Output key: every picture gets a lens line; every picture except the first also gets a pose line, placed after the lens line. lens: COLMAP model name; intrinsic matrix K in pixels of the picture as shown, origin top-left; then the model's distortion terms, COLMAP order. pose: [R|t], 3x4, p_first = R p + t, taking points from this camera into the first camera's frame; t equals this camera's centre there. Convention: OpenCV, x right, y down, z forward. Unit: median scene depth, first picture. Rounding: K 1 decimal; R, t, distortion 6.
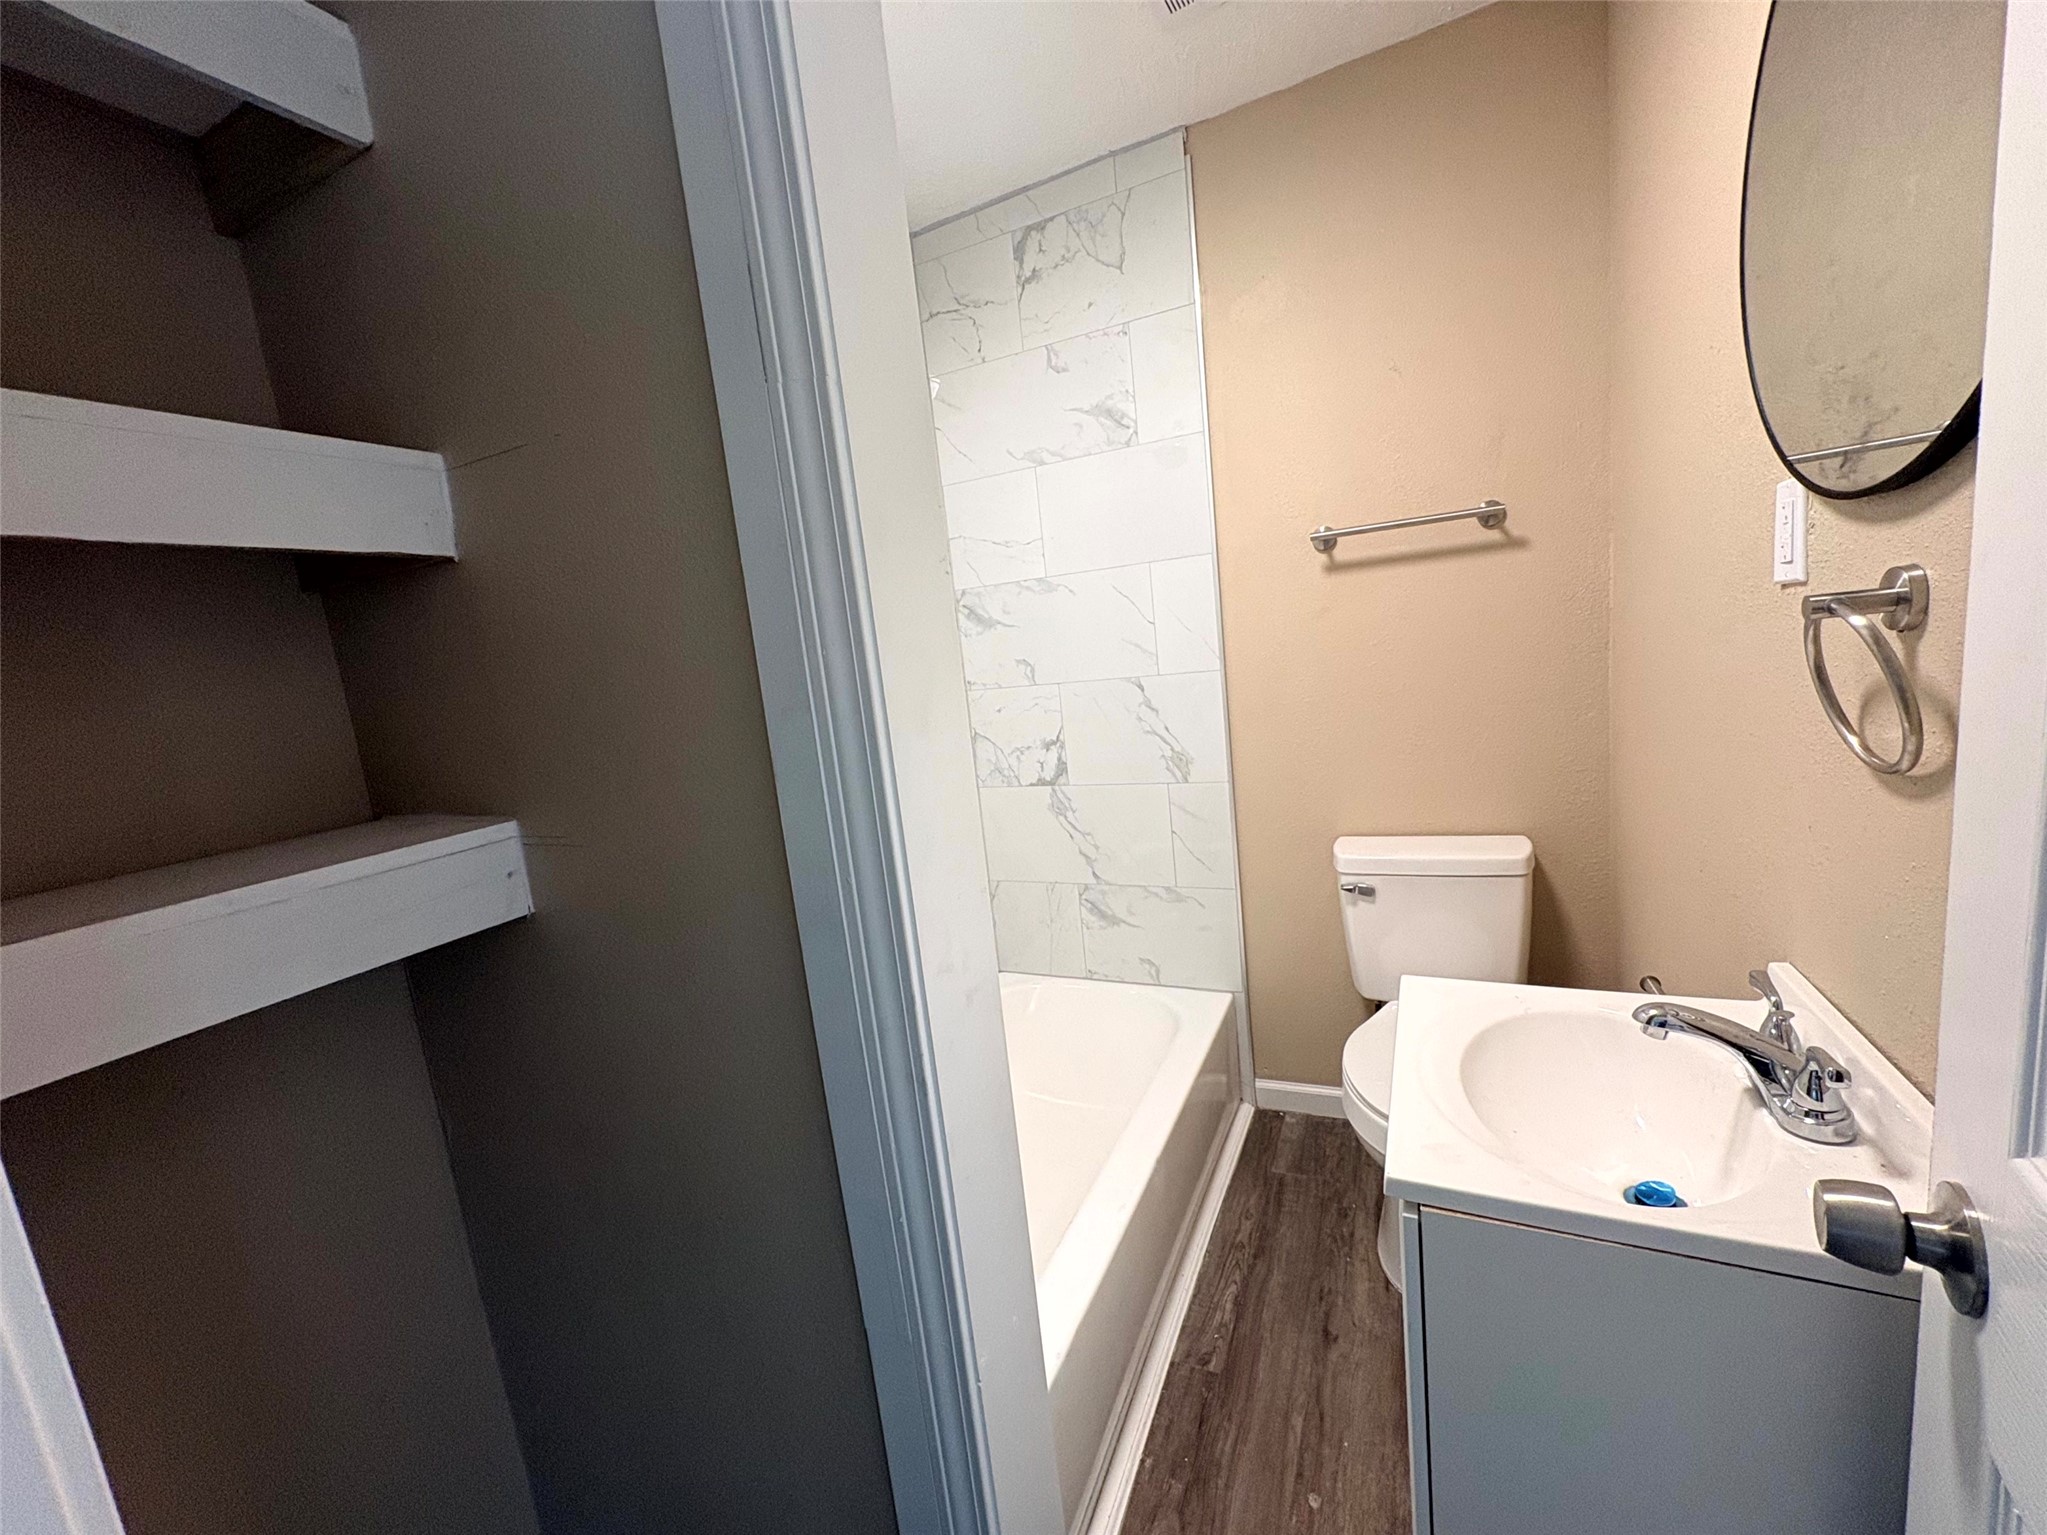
lens RADIAL K [[814.0, 0, 1018.3], [0, 814.0, 768.2], [0, 0, 1]] dist [-0.000612, 0.000399]
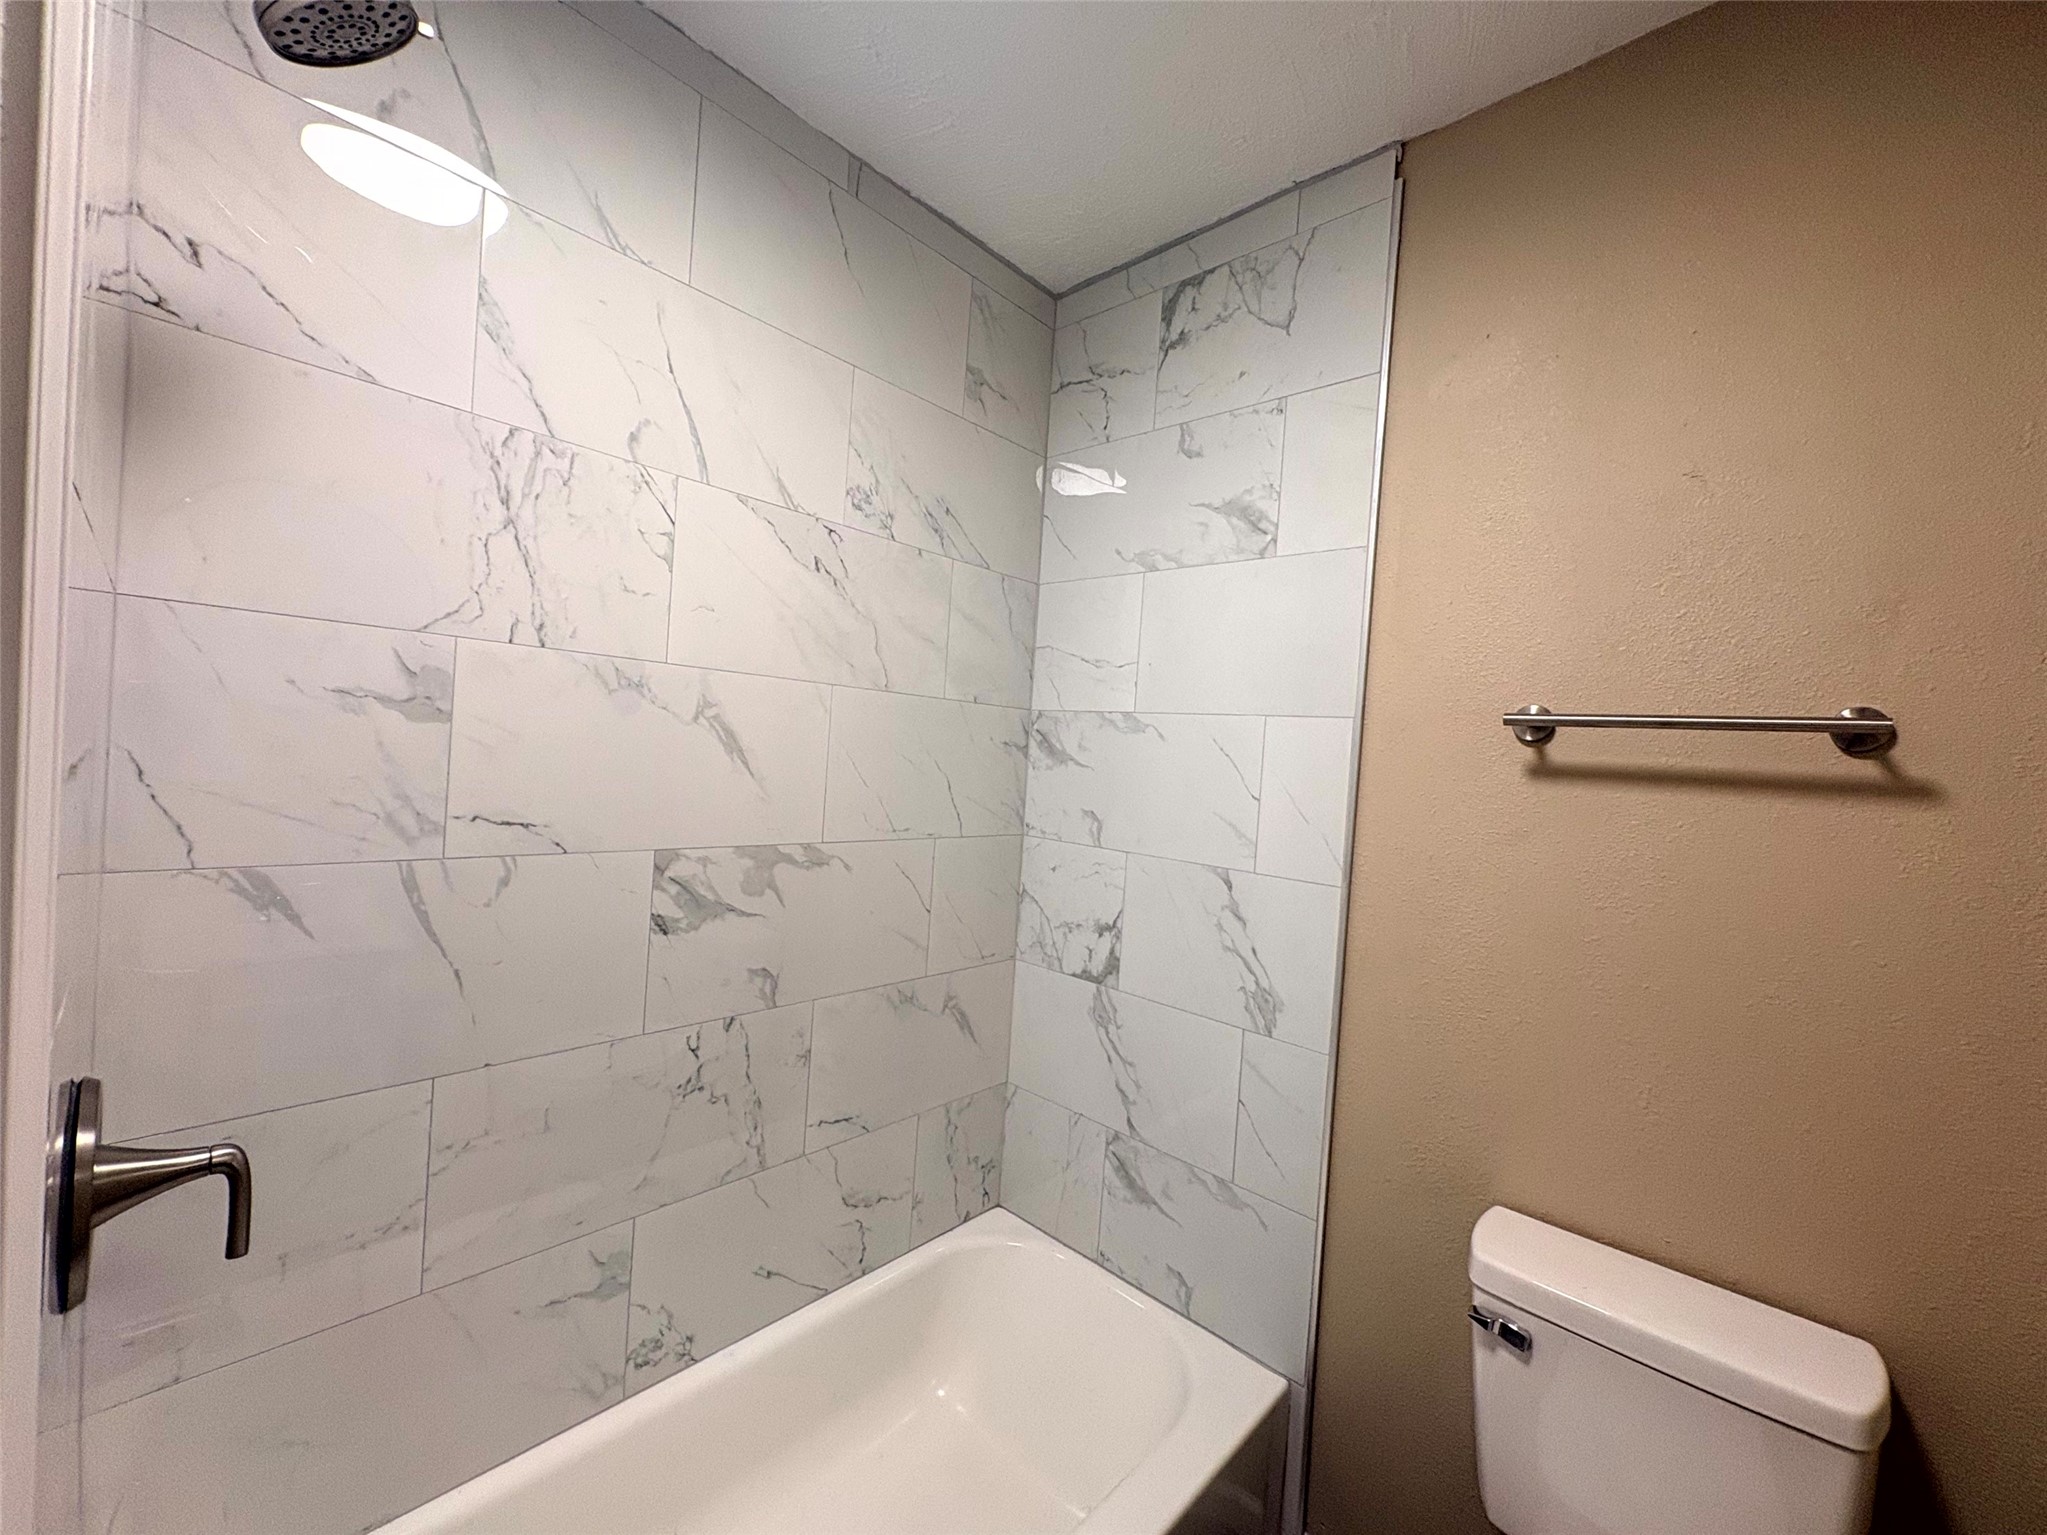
lens RADIAL K [[814.0, 0, 1019.1], [0, 814.0, 768.3], [0, 0, 1]] dist [-0.000612, 0.000399]
pose [[0.940142, 0.179018, -0.289976, 0.187421], [-0.214376, 0.972132, -0.094883, -0.102116], [0.264909, 0.151368, 0.952319, 0.293853]]
